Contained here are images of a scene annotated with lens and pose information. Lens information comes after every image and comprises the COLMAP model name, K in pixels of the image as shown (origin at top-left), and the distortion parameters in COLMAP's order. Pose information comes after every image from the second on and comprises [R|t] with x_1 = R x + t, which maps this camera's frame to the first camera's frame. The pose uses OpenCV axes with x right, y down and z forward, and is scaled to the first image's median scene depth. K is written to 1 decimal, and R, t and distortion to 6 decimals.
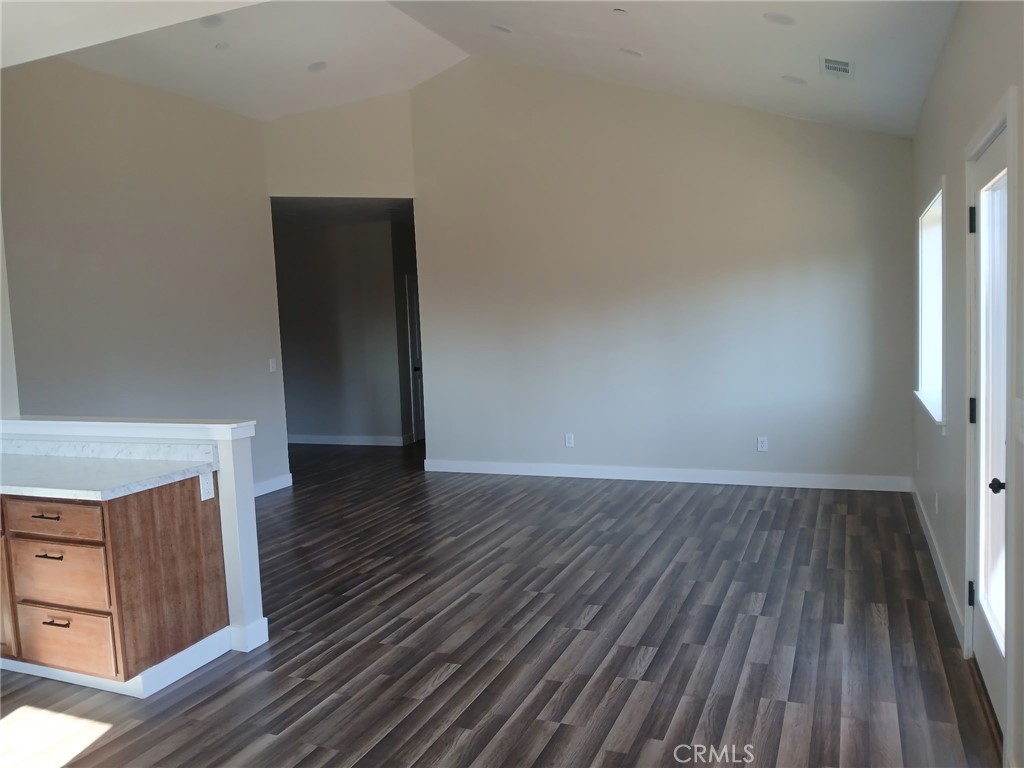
lens RADIAL K [[770.8, 0, 502.9], [0, 770.8, 385.3], [0, 0, 1]] dist [0.055058, -0.064490]
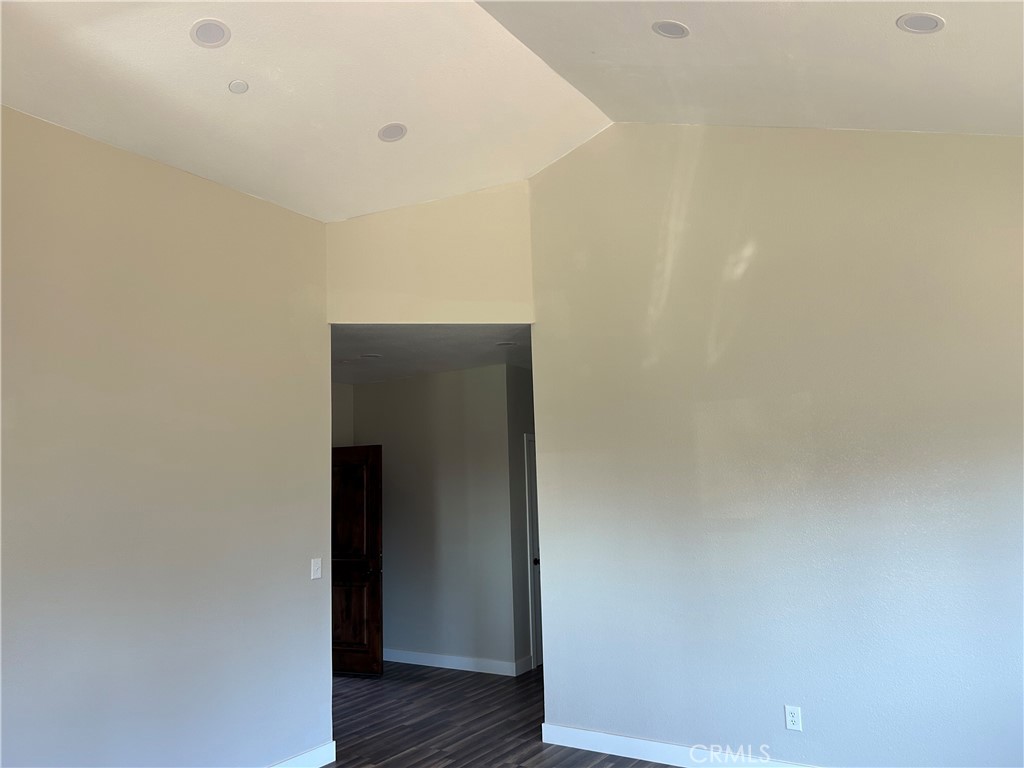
lens RADIAL K [[770.8, 0, 502.9], [0, 770.8, 385.3], [0, 0, 1]] dist [0.055058, -0.064490]
pose [[0.985675, -0.011167, -0.168288, -0.023801], [-0.024959, 0.977161, -0.211029, -0.039174], [0.166801, 0.212207, 0.962884, 0.324793]]
